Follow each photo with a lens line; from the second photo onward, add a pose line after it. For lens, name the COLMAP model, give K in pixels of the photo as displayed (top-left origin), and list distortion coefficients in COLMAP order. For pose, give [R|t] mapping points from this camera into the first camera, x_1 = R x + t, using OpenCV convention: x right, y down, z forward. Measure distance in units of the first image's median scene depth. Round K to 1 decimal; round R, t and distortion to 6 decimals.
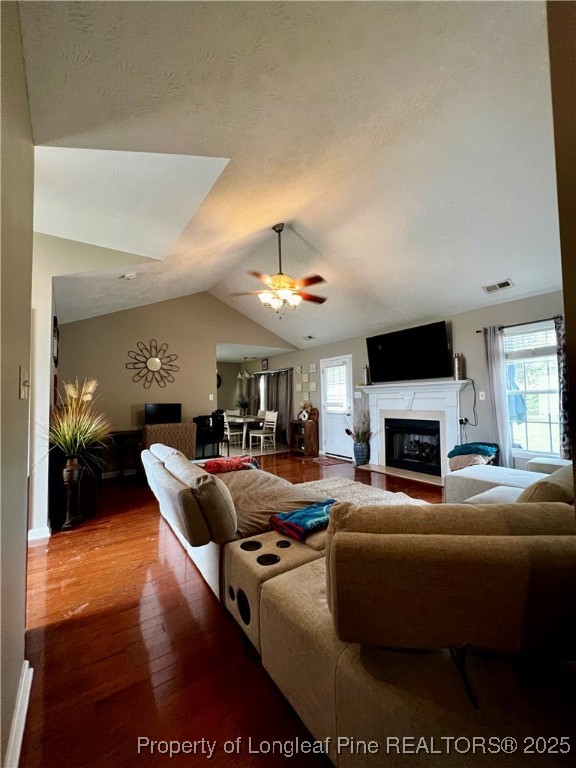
lens RADIAL K [[307.6, 0, 290.9], [0, 307.6, 384.0], [0, 0, 1]] dist [-0.004337, 0.000140]
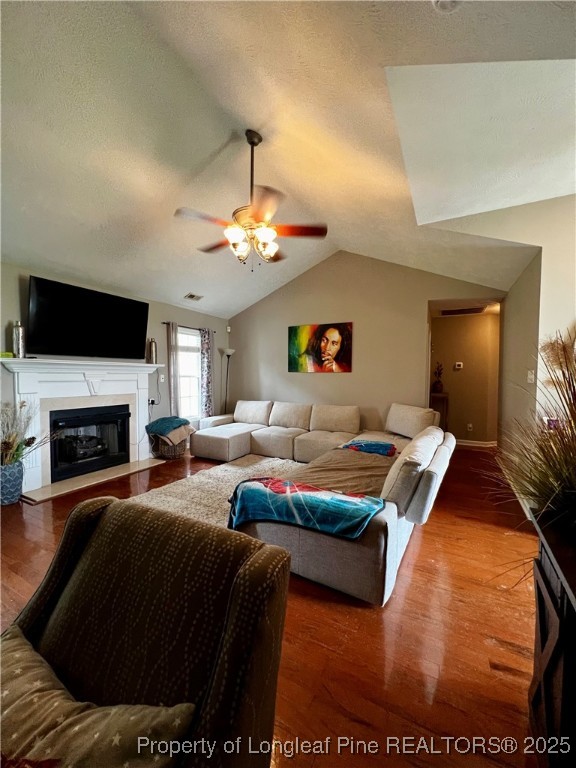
lens RADIAL K [[307.6, 0, 292.0], [0, 307.6, 389.4], [0, 0, 1]] dist [-0.004337, 0.000140]
pose [[-0.444470, -0.017679, 0.895619, -0.538663], [-0.031022, 0.999509, 0.004334, 0.049142], [-0.895256, -0.025857, -0.444801, 0.886022]]
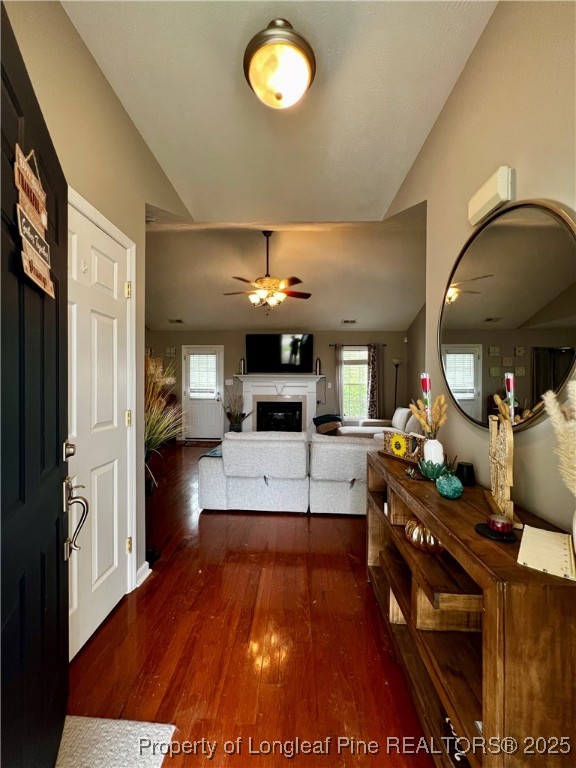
lens RADIAL K [[307.6, 0, 289.4], [0, 307.6, 384.9], [0, 0, 1]] dist [-0.004337, 0.000140]
pose [[0.604779, 0.022824, 0.796066, -0.646424], [-0.055609, 0.998360, 0.013622, 0.020585], [-0.794449, -0.052507, 0.605056, 0.158121]]
